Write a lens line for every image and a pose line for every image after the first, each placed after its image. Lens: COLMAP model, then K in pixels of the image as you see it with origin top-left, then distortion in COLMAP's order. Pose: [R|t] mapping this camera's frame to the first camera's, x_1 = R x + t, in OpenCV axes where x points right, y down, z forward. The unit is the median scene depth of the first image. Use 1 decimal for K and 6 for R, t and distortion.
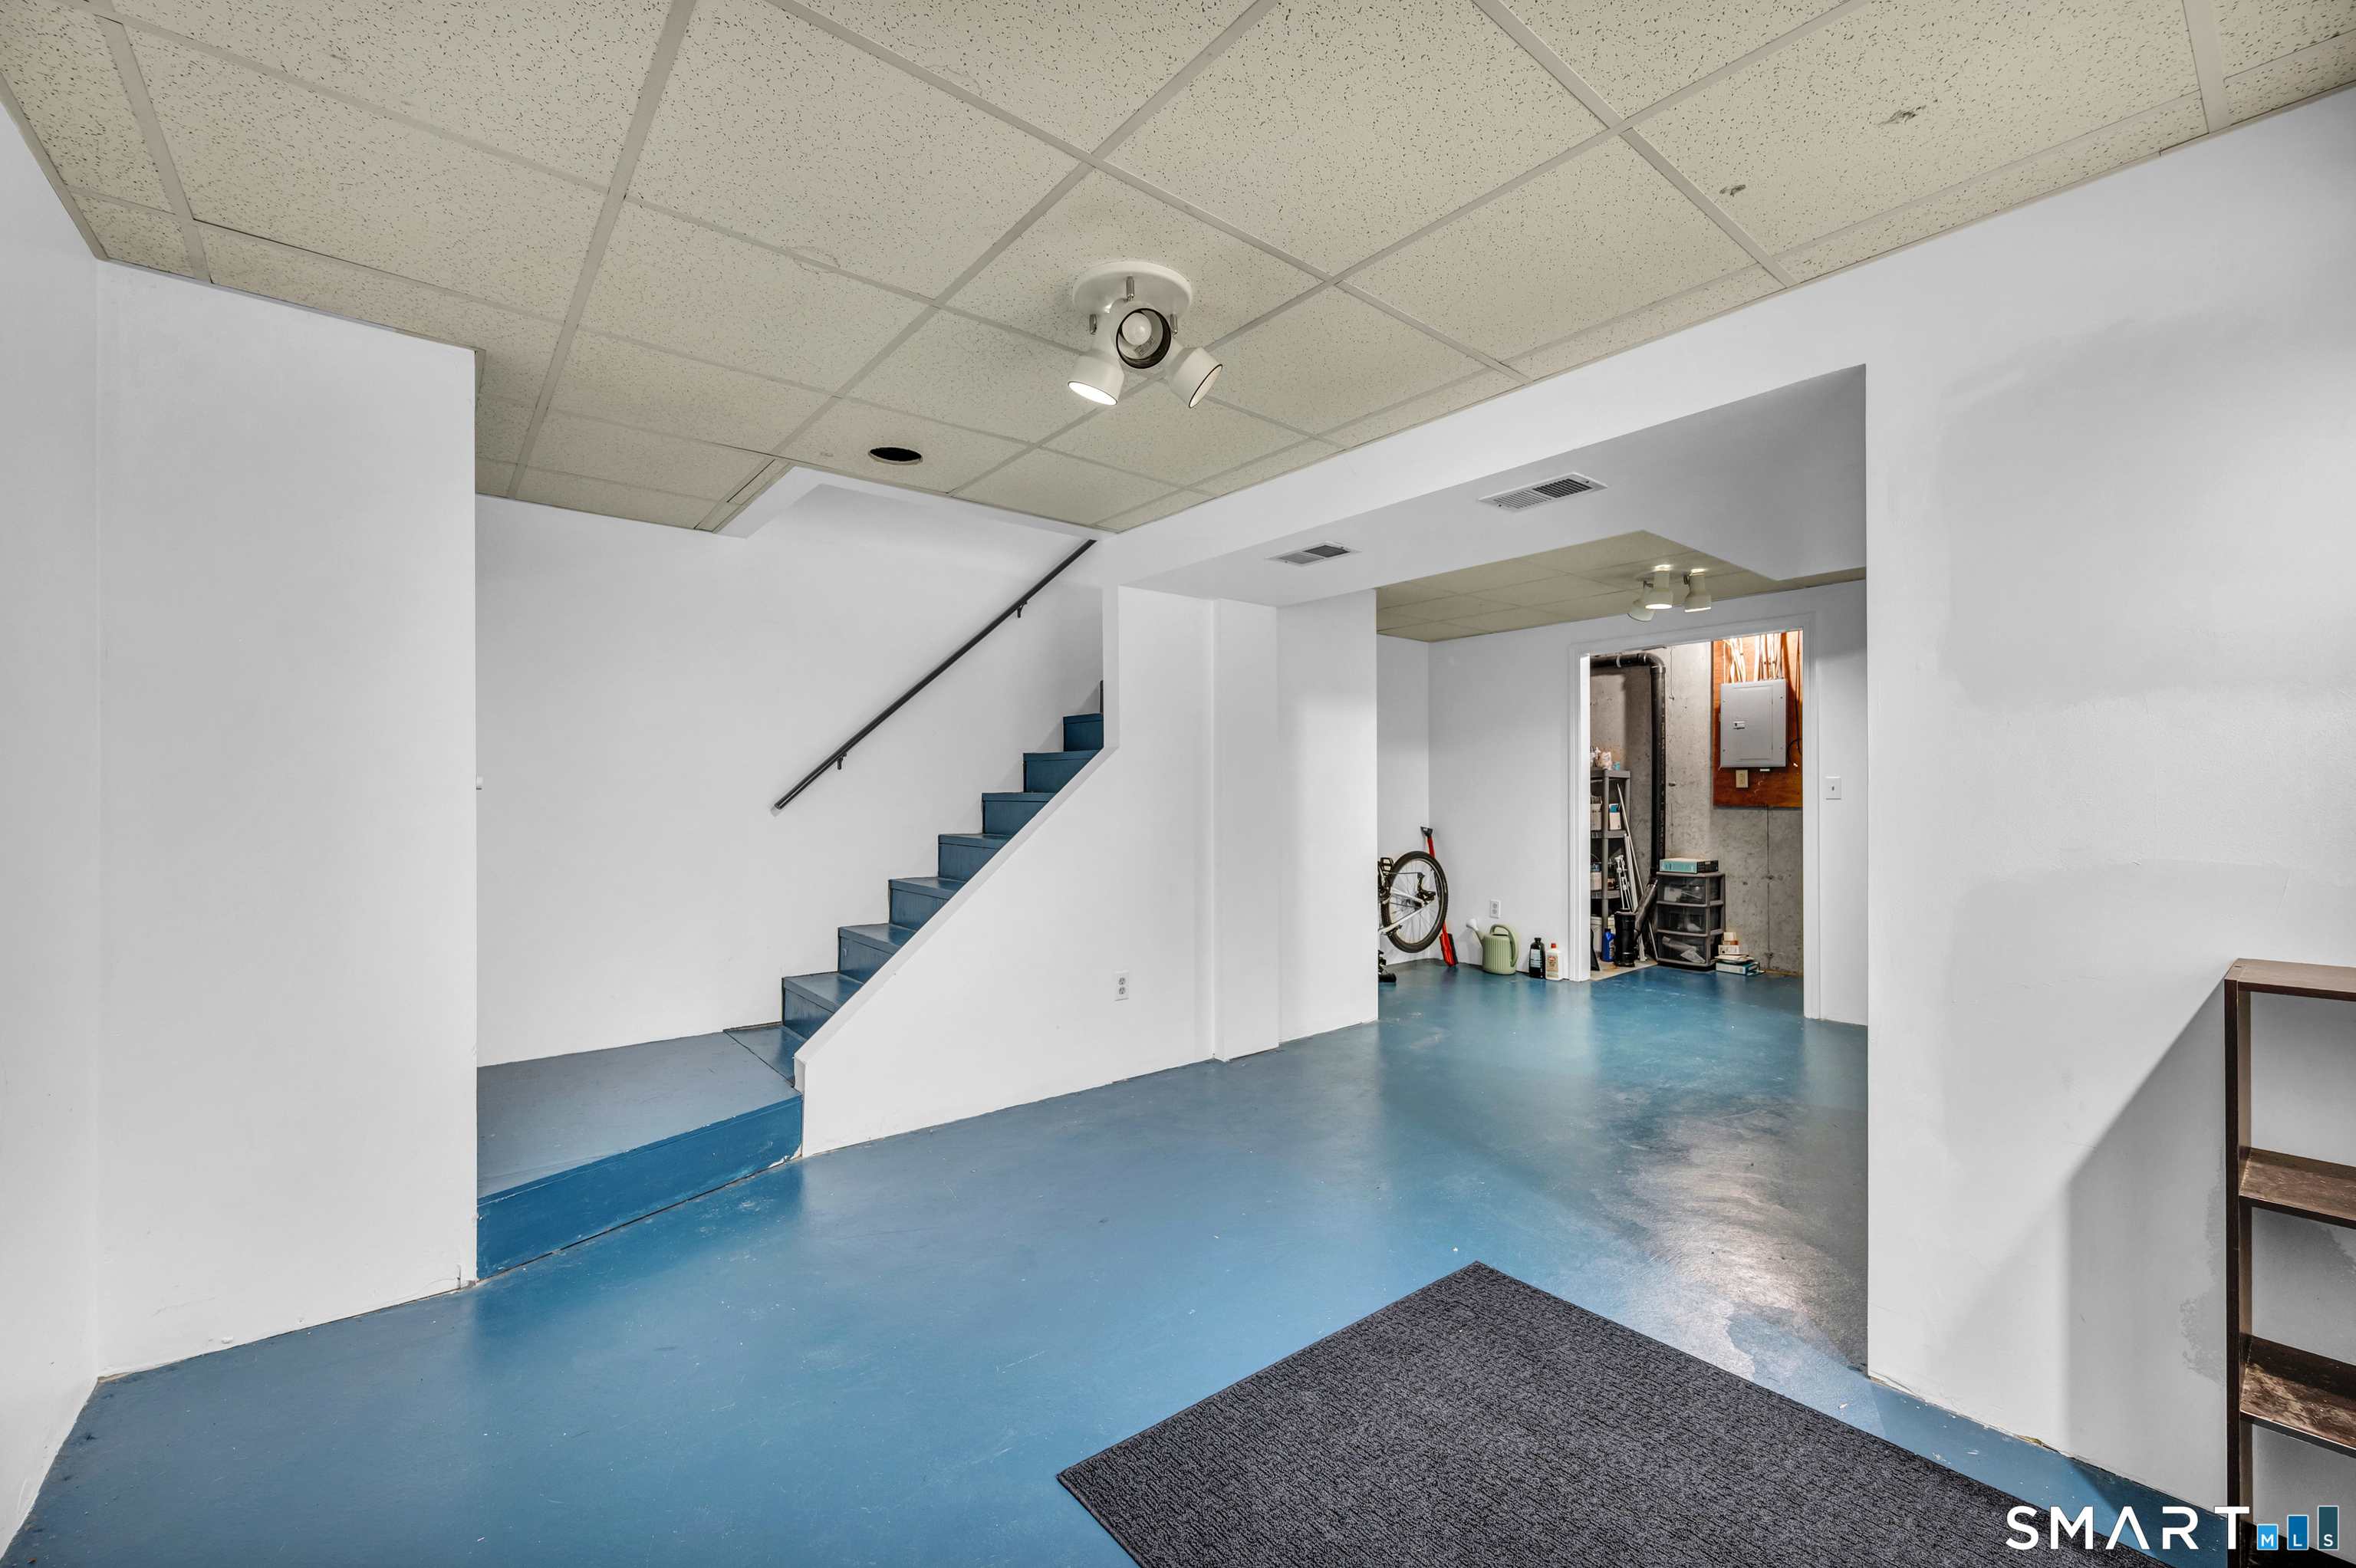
lens RADIAL K [[948.5, 0, 1178.0], [0, 948.5, 784.0], [0, 0, 1]] dist [-0.001541, -0.000001]
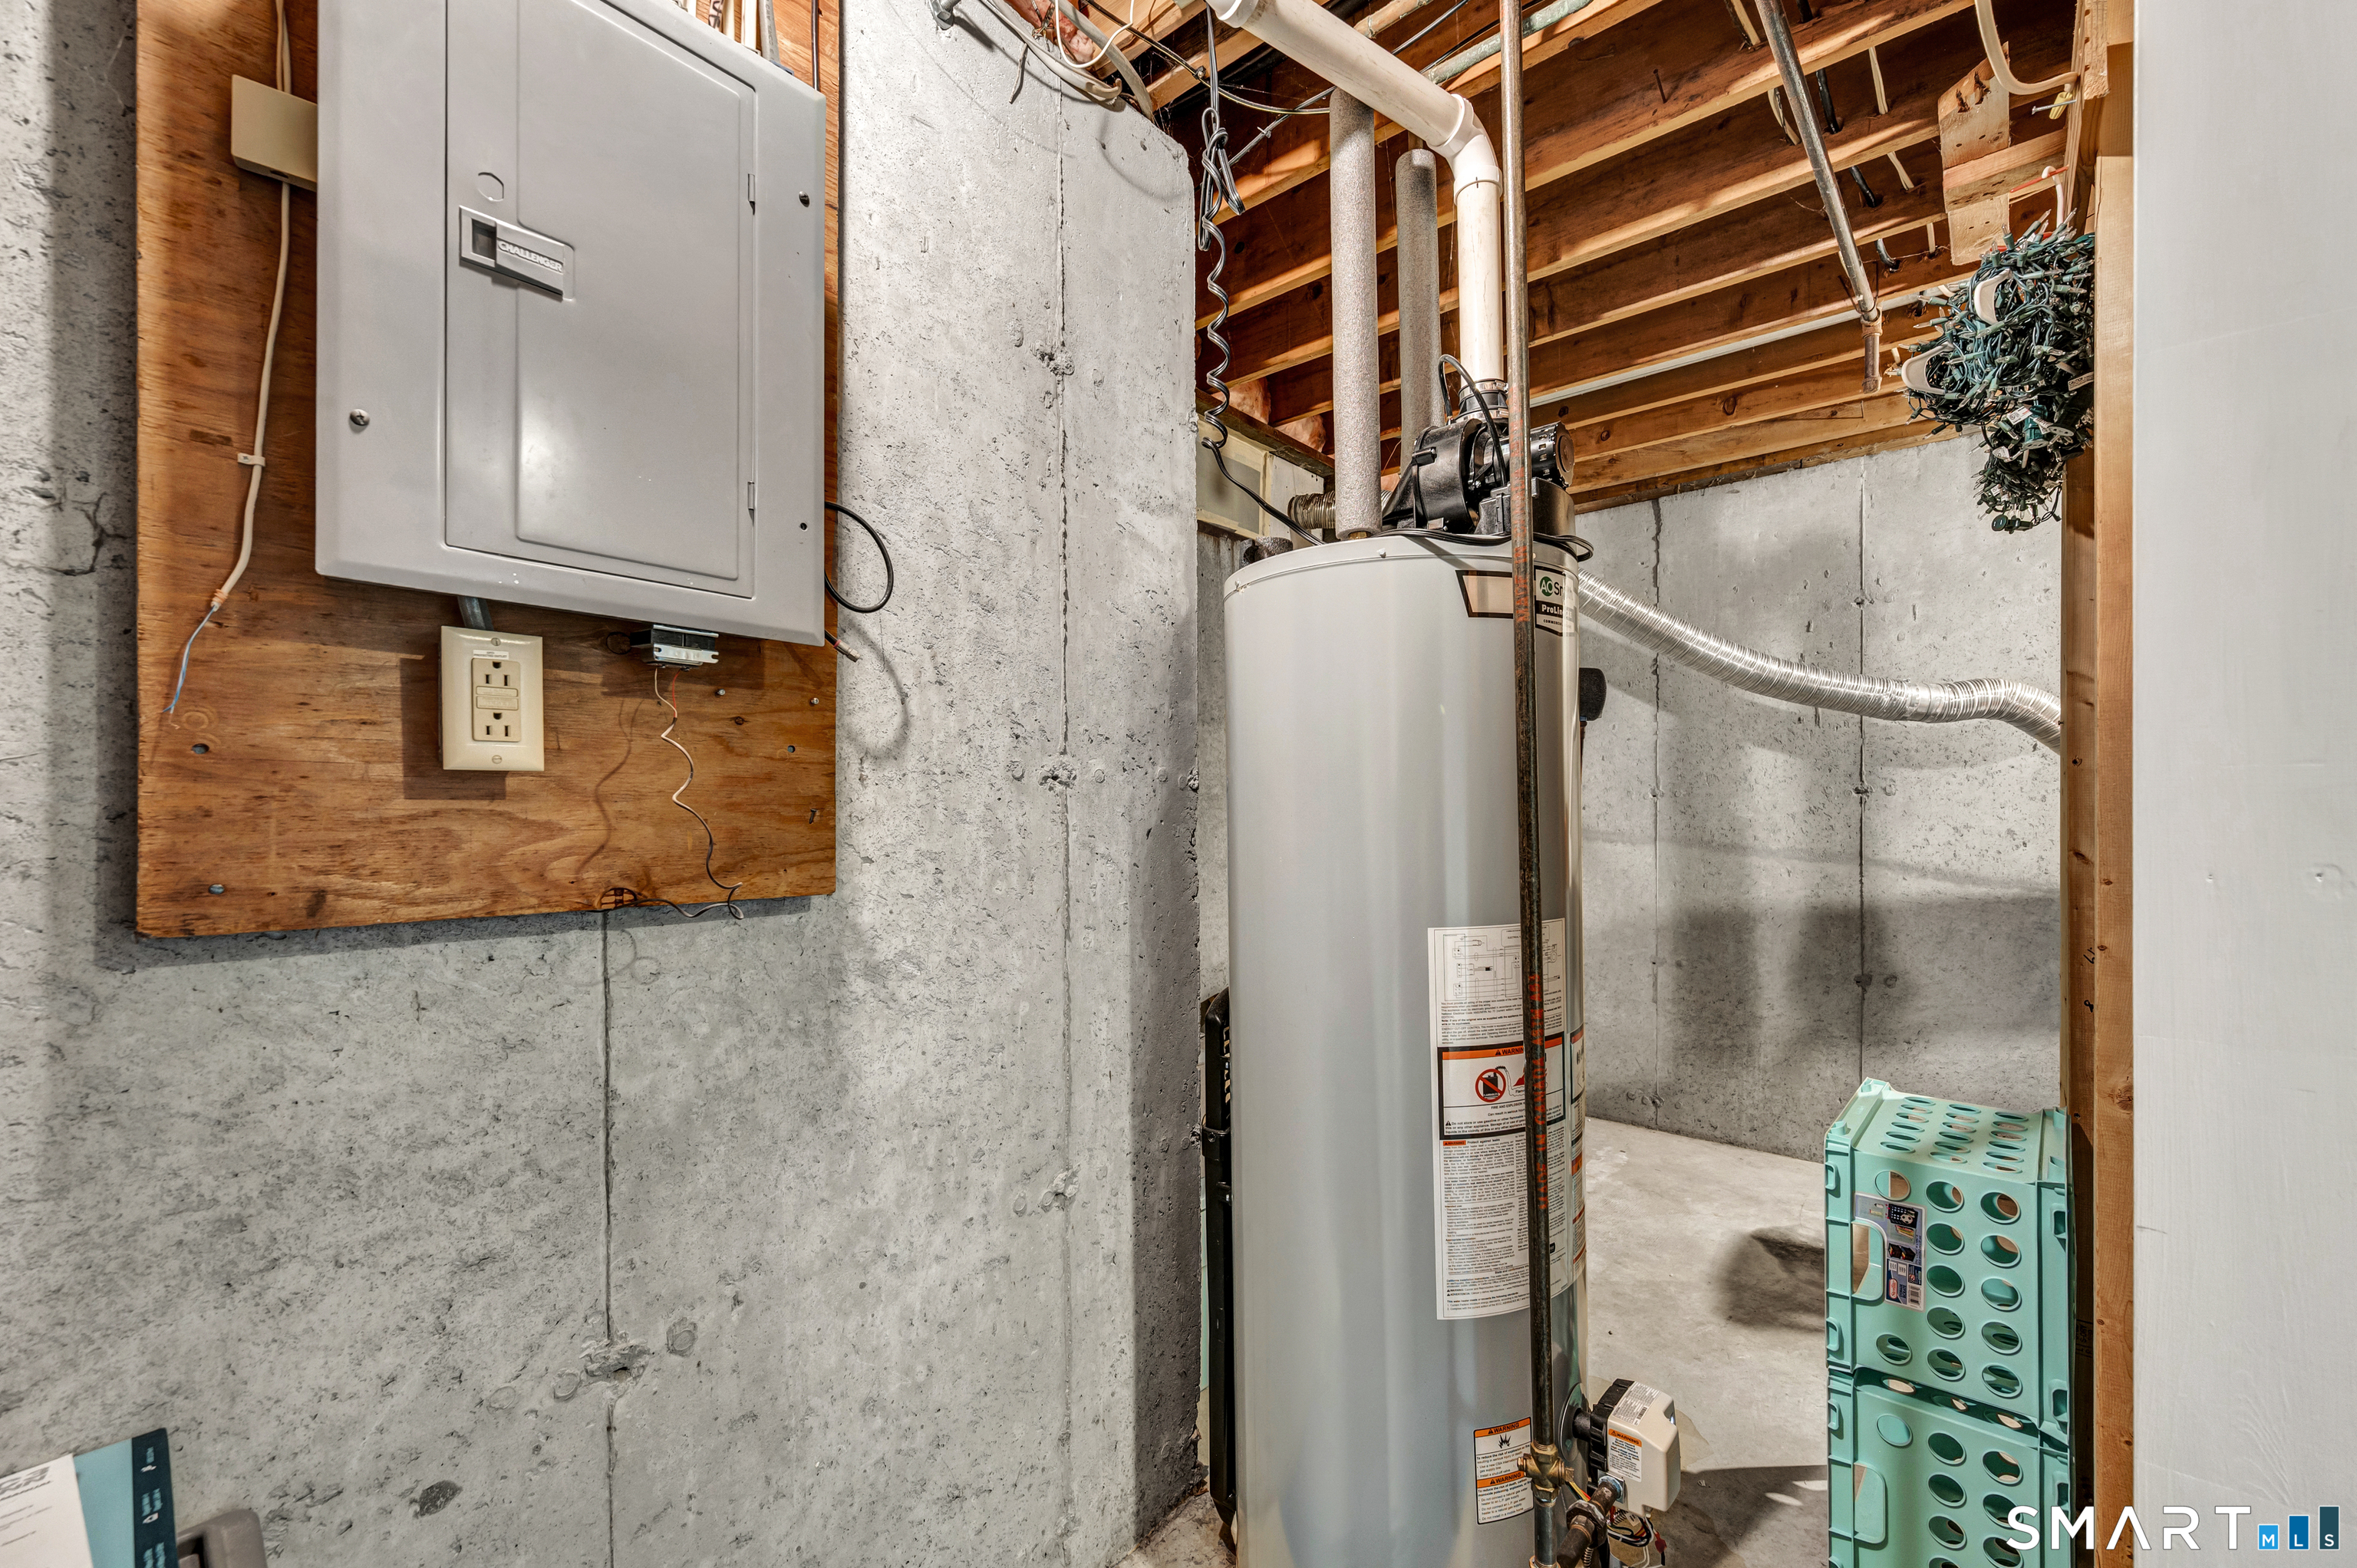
lens RADIAL K [[948.9, 0, 1178.5], [0, 948.9, 784.0], [0, 0, 1]] dist [-0.001541, -0.000001]
pose [[-0.157959, 0.008052, 0.987413, 0.456108], [-0.000889, 0.999965, -0.008296, 0.006558], [-0.987445, -0.002189, -0.157947, 0.928862]]
